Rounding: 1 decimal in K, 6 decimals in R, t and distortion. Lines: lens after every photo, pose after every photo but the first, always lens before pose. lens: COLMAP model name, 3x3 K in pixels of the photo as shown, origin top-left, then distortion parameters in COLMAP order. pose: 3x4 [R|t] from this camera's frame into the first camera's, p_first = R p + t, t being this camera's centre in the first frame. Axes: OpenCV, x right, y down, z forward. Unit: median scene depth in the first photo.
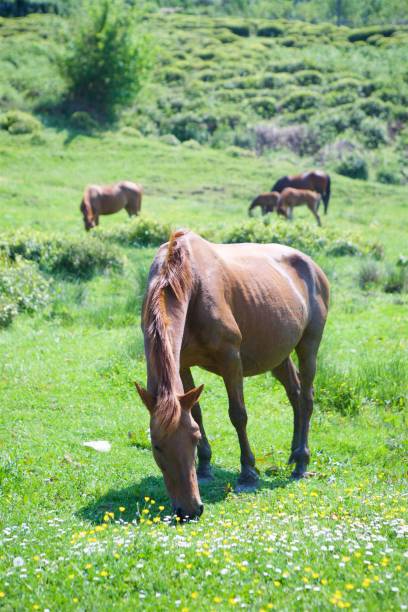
lens RADIAL K [[1167.7, 0, 203.9], [0, 1167.7, 304.9], [0, 0, 1]] dist [0.200210, 0.000000]
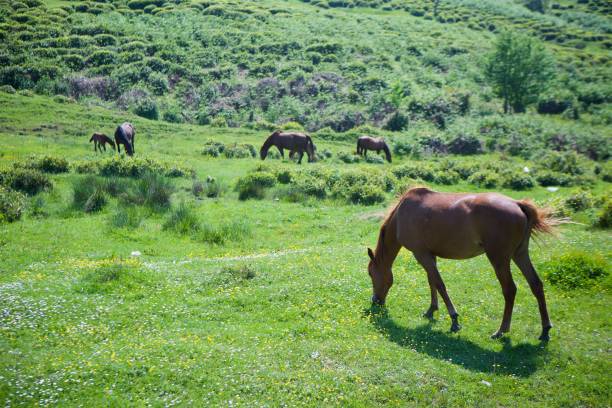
lens RADIAL K [[1167.7, 0, 305.9], [0, 1167.7, 203.5], [0, 0, 1]] dist [0.200210, 0.000000]
pose [[0.952426, -0.026141, 0.303646, -0.106607], [0.030019, 0.999516, -0.008110, 0.007937], [-0.303287, 0.016839, 0.952751, -0.330590]]
